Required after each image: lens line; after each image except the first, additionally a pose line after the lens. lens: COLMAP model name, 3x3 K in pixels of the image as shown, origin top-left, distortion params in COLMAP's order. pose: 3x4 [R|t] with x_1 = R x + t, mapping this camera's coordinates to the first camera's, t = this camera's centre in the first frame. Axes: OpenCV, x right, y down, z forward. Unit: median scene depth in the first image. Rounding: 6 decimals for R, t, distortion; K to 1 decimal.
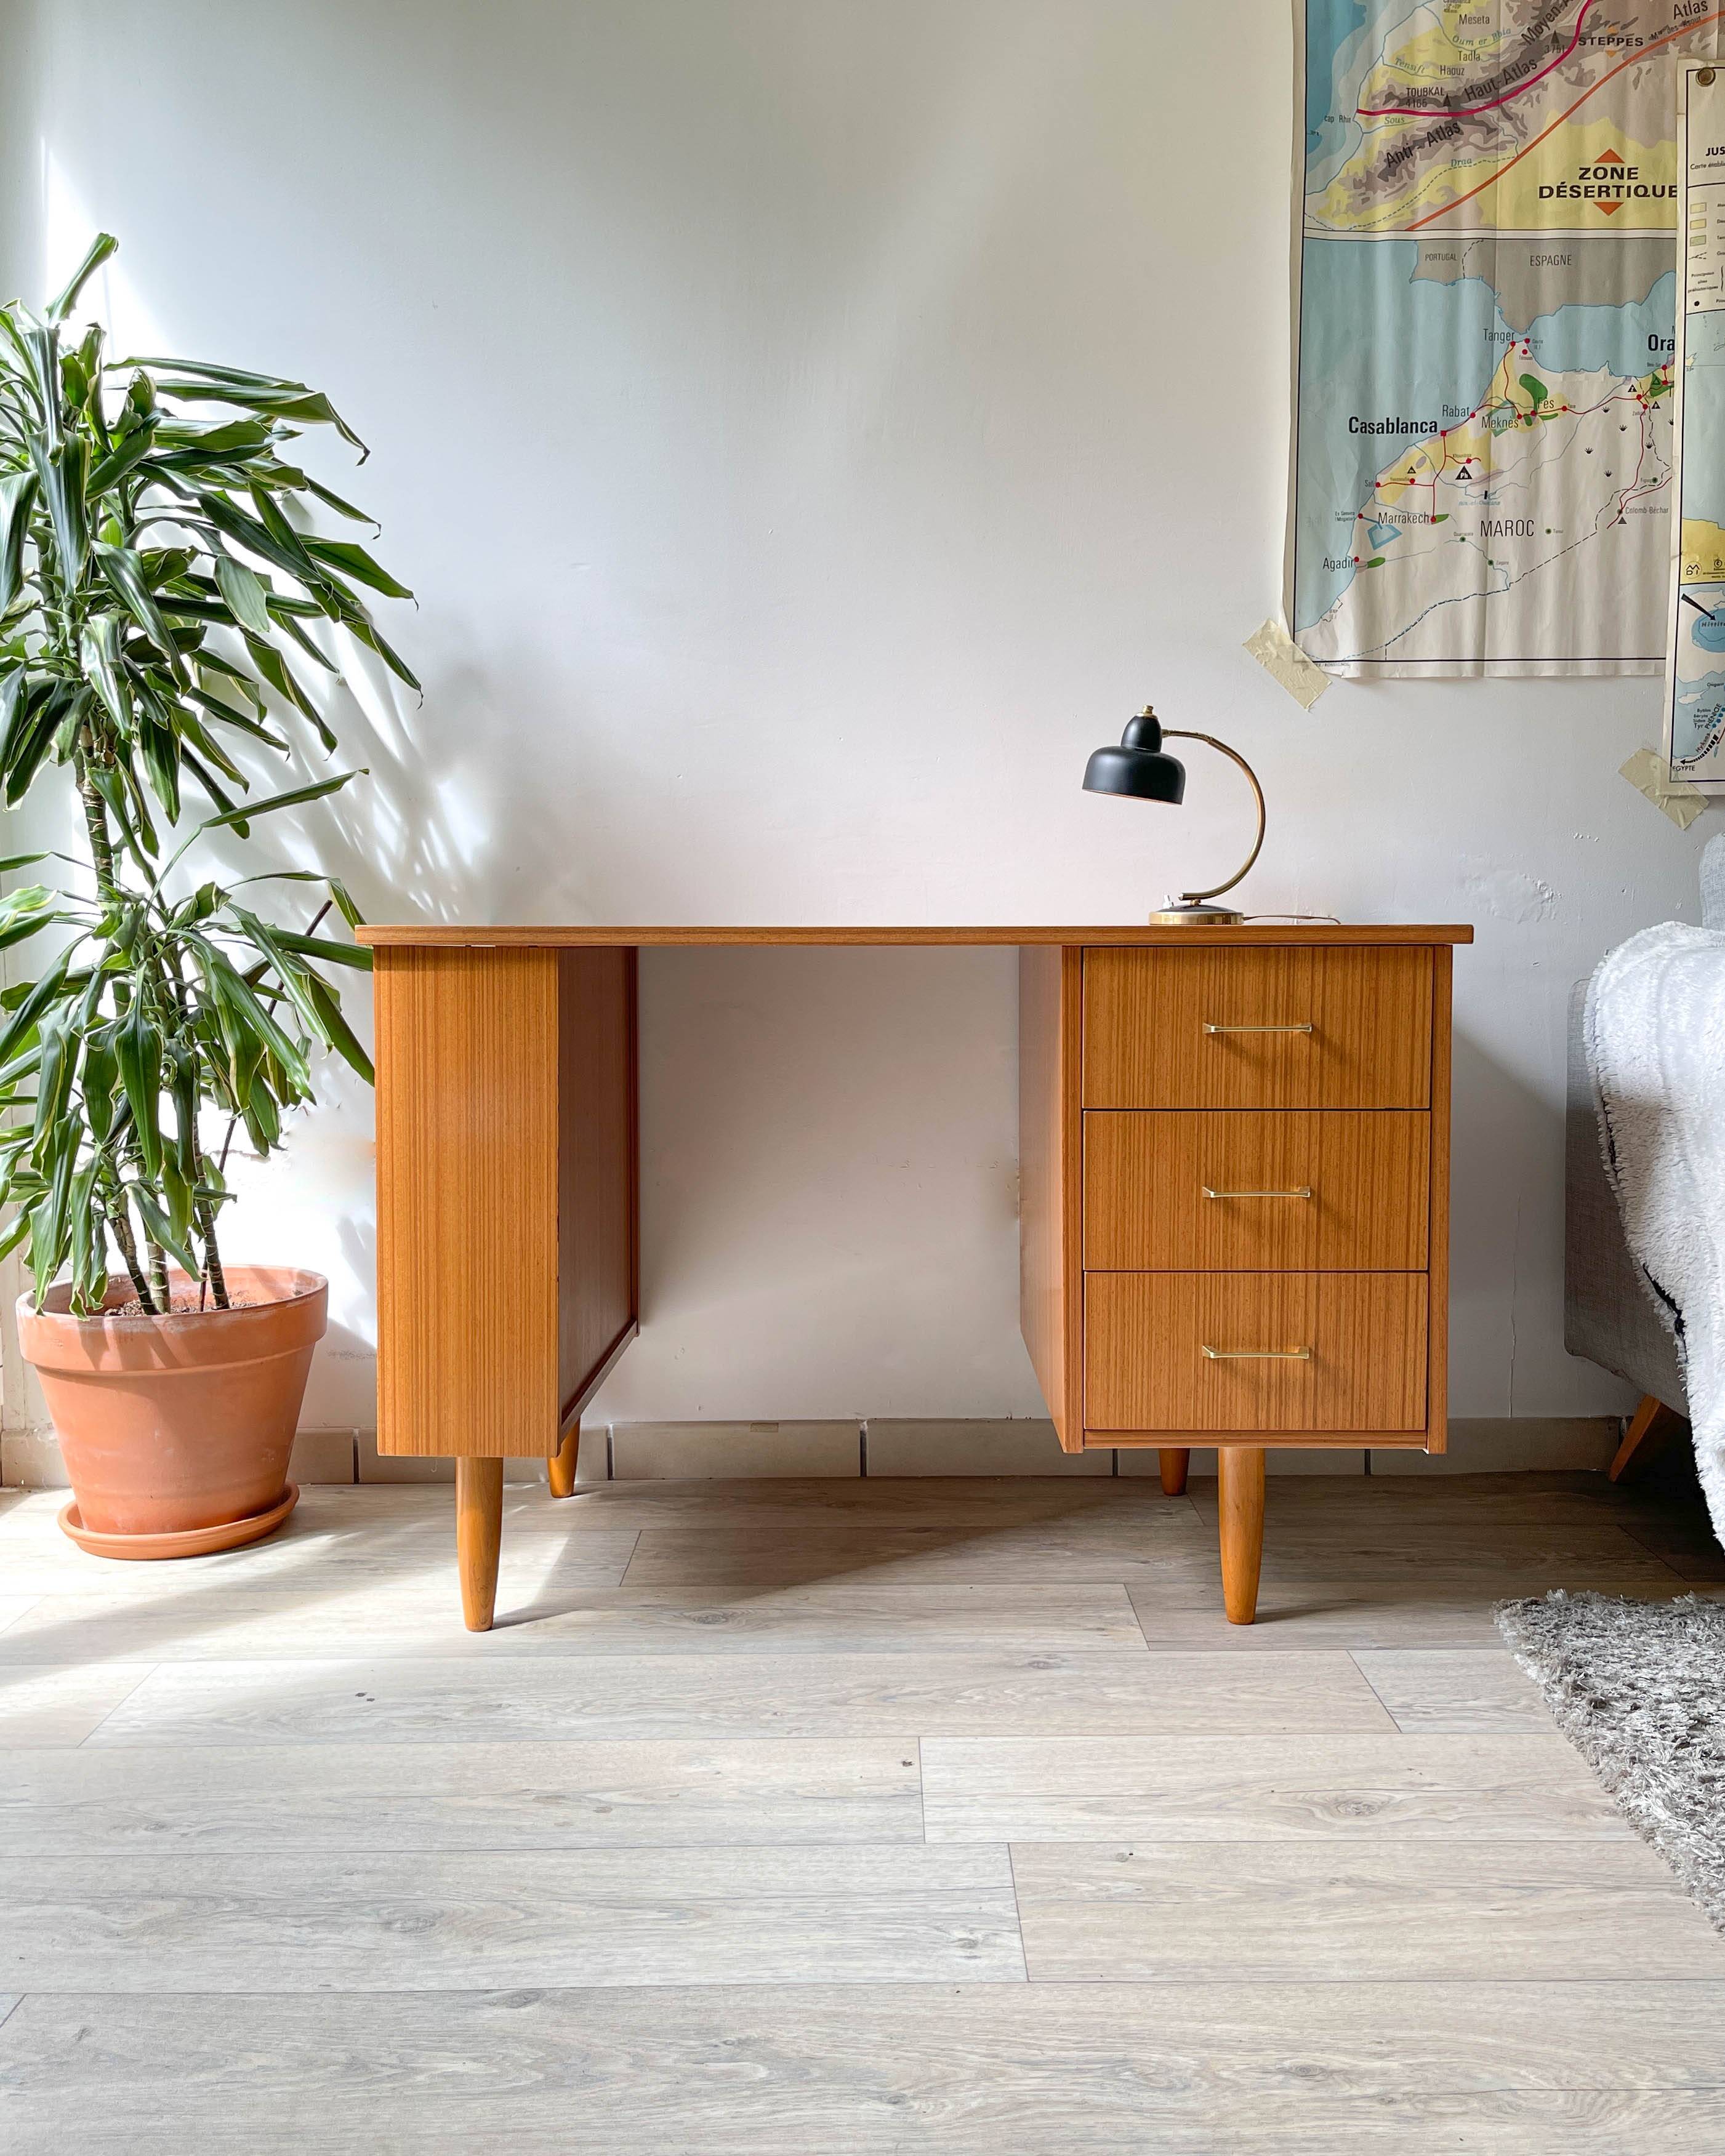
lens RADIAL K [[1888.6, 0, 892.6], [0, 1888.6, 1088.1], [0, 0, 1]] dist [0.036021, -0.015867]
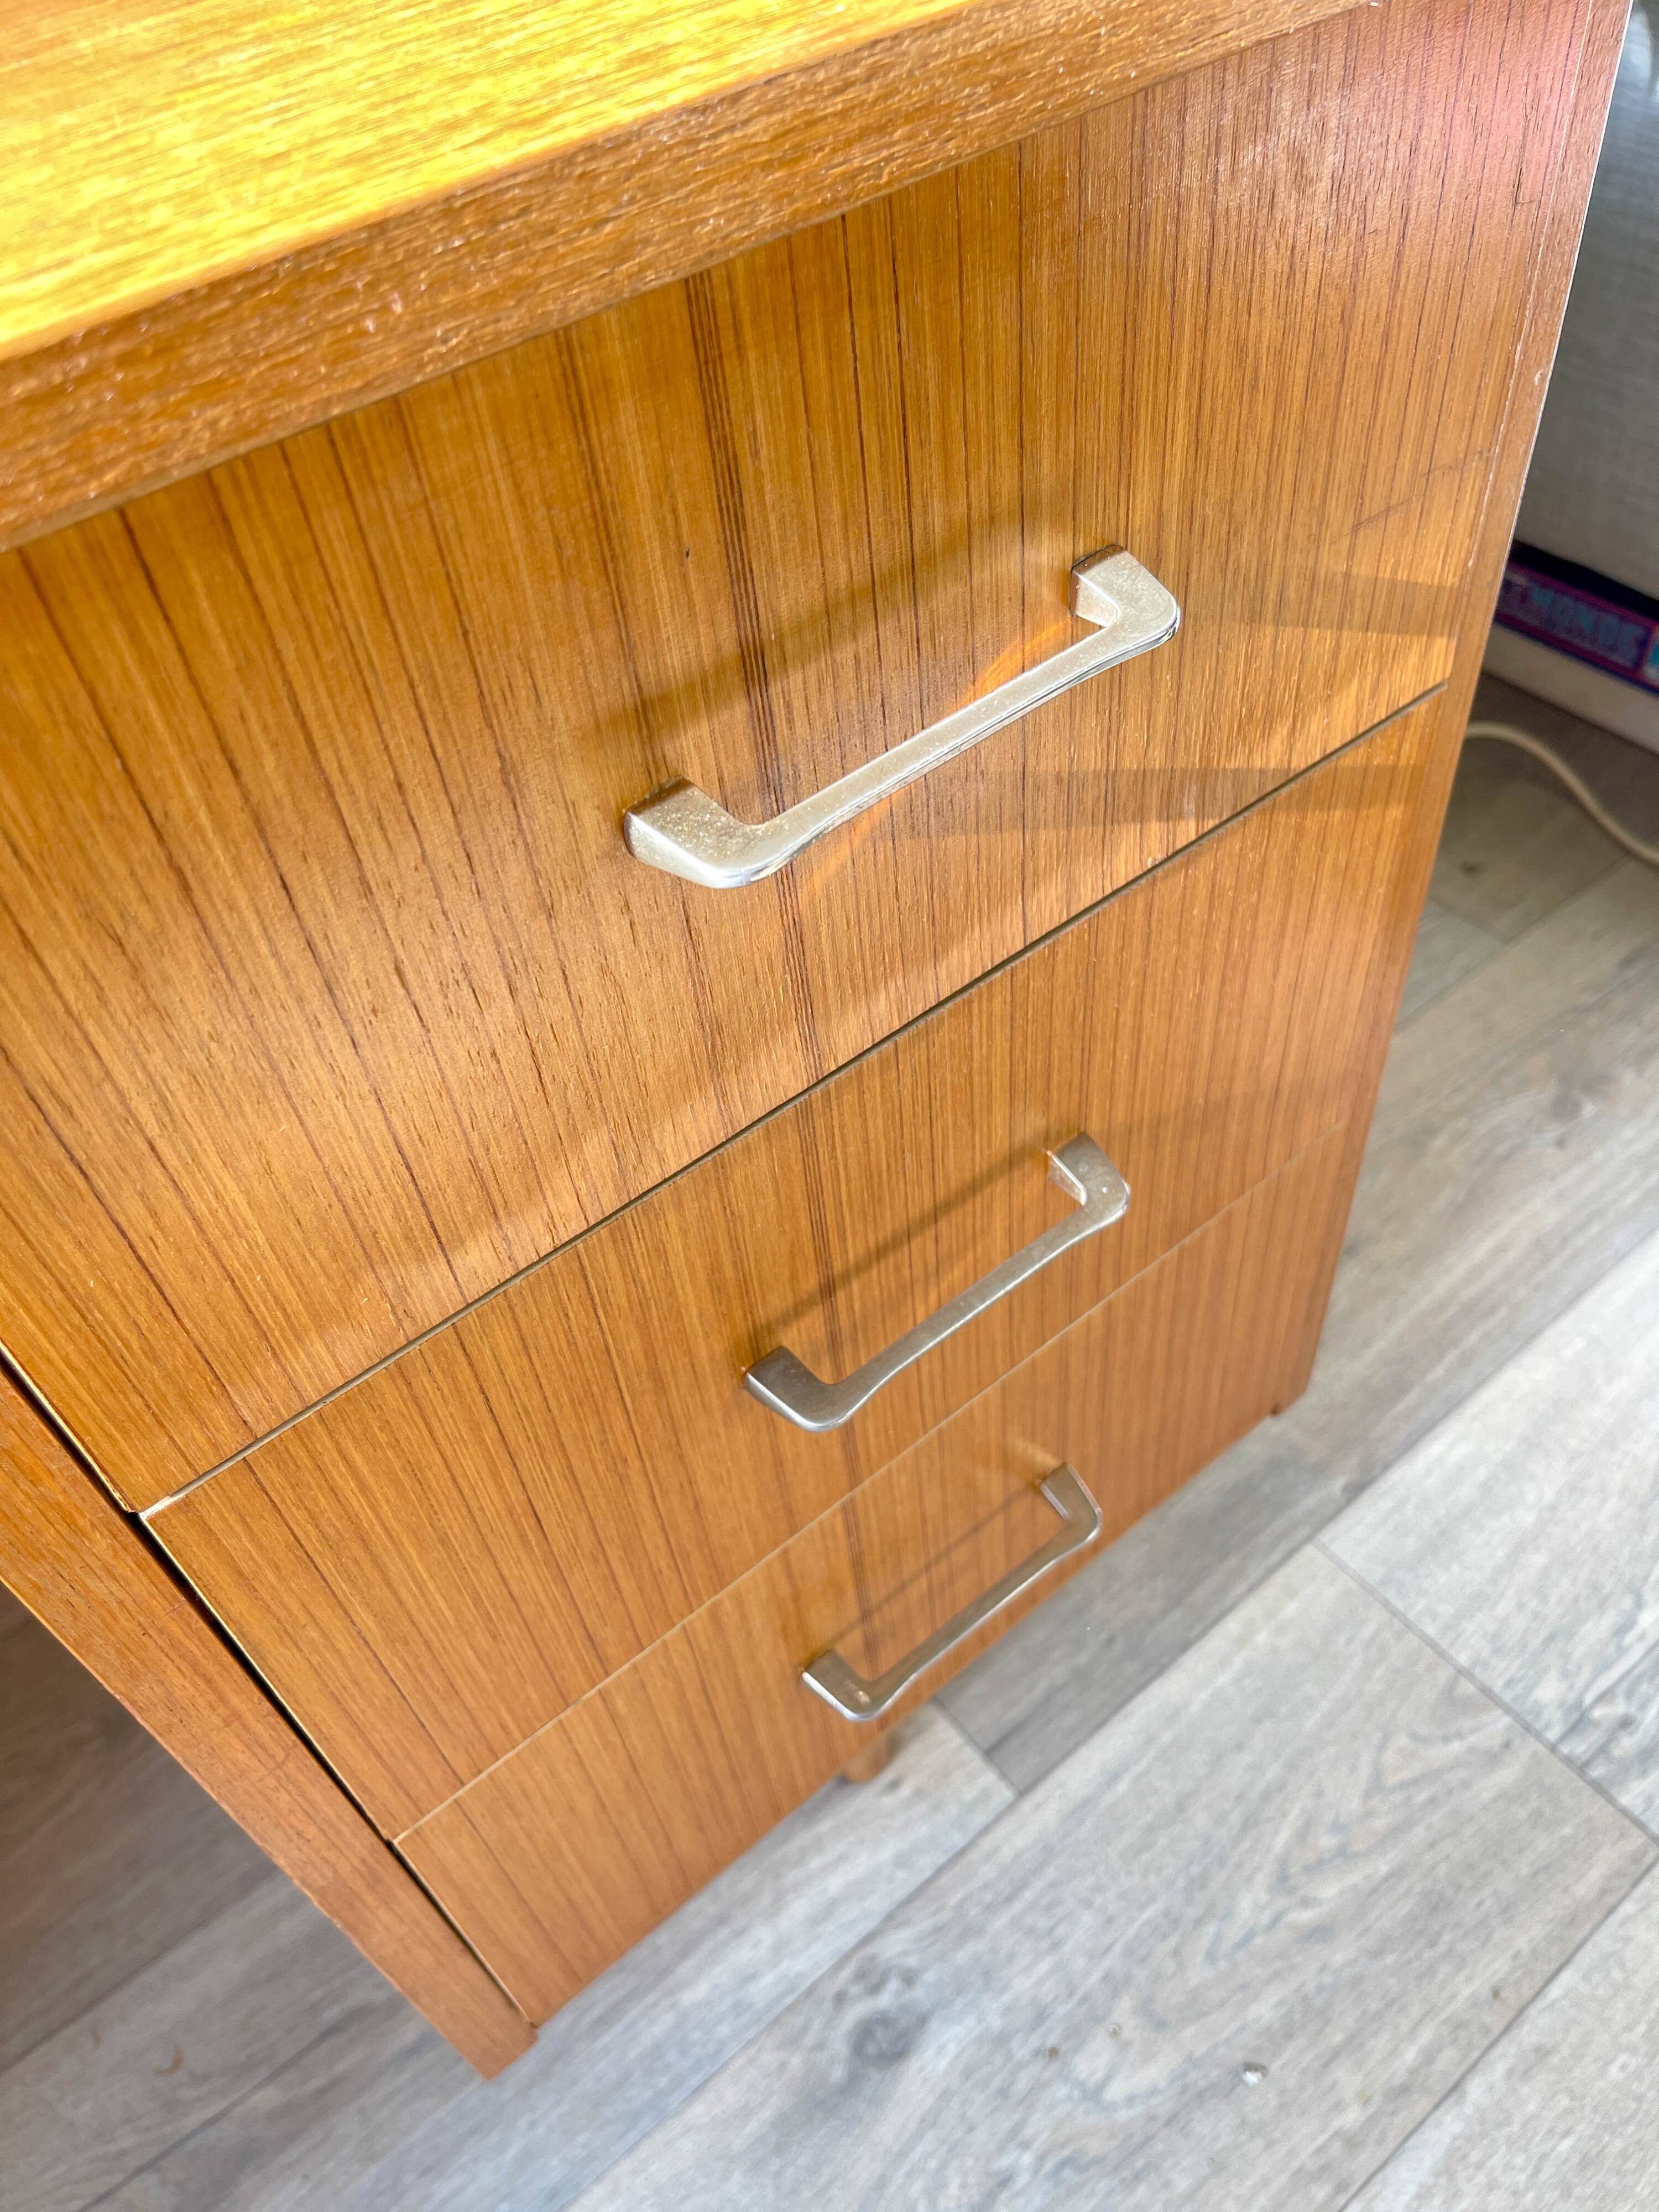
lens RADIAL K [[1685.2, 0, 838.2], [0, 1685.2, 1118.1], [0, 0, 1]] dist [0.064380, -0.099307]
pose [[0.781479, -0.499937, 0.373301, 0.031593], [0.125674, 0.712168, 0.690669, -0.108783], [-0.611144, -0.492829, 0.619373, 0.874306]]
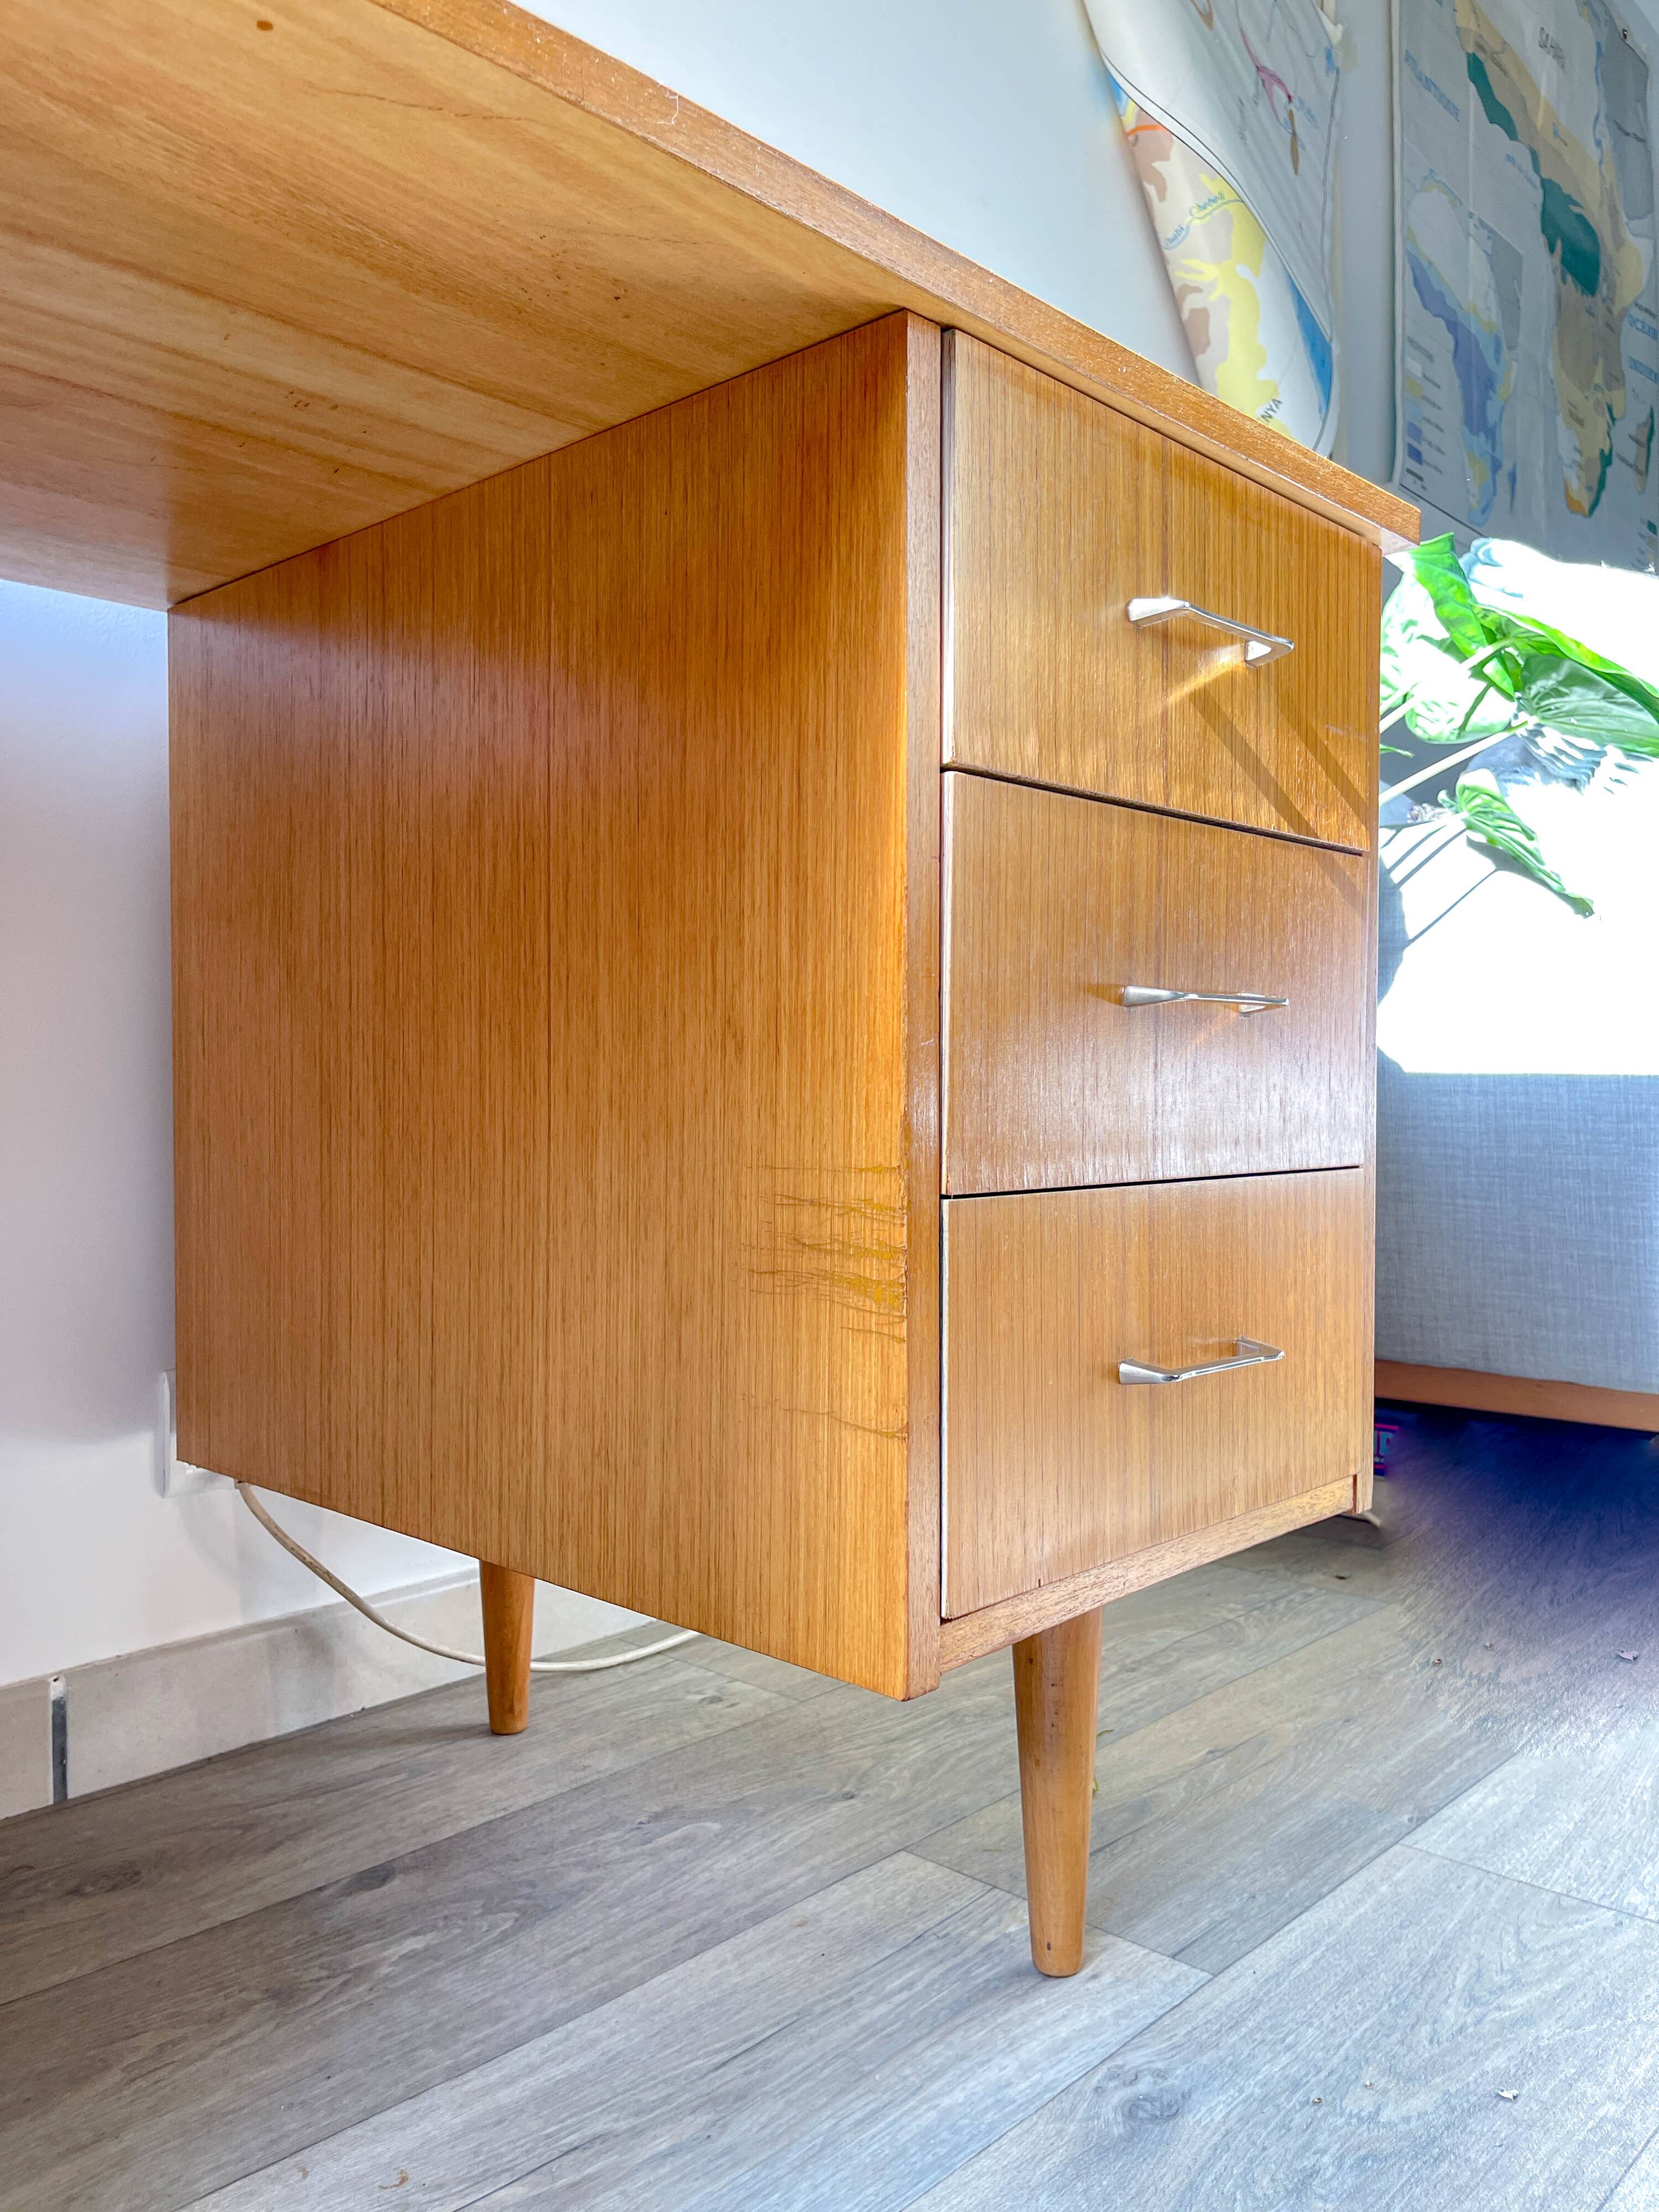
lens RADIAL K [[1685.2, 0, 838.2], [0, 1685.2, 1118.1], [0, 0, 1]] dist [0.064380, -0.099307]
pose [[0.684832, -0.006503, 0.728672, -0.245304], [0.055954, 0.997477, -0.043685, 0.097186], [-0.726549, 0.070689, 0.683468, 0.778577]]
